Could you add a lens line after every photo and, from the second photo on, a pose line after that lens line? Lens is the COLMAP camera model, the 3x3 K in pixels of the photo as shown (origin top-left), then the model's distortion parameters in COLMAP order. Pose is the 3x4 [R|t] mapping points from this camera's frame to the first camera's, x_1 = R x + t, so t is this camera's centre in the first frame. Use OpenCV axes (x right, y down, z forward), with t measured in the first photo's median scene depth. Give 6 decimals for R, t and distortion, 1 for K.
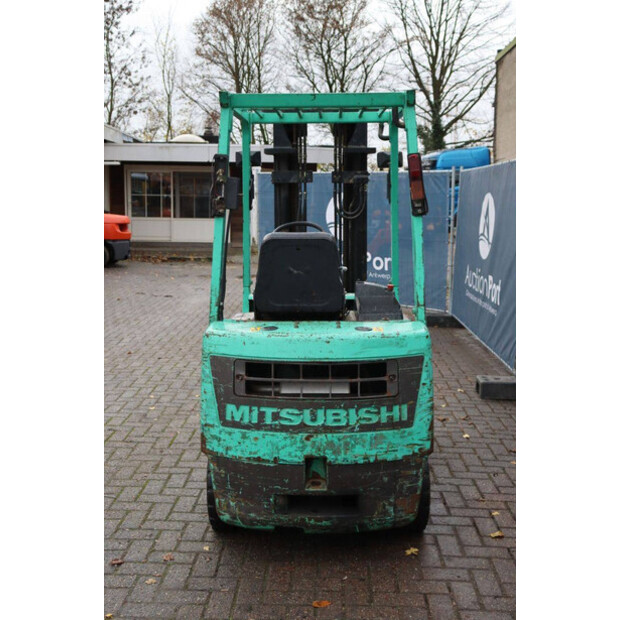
lens RADIAL K [[706.8, 0, 310.0], [0, 706.8, 310.0], [0, 0, 1]] dist [0.021533, 0.028026]
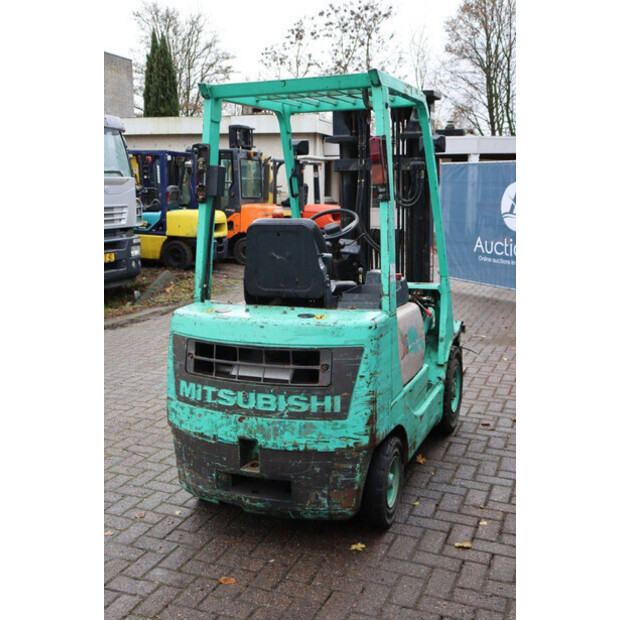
lens RADIAL K [[676.1, 0, 310.0], [0, 676.1, 310.0], [0, 0, 1]] dist [-0.002909, 0.017515]
pose [[0.941501, 0.049495, -0.333357, 0.401087], [-0.043253, 0.998723, 0.026125, -0.006618], [0.334224, -0.010178, 0.942439, 0.113380]]
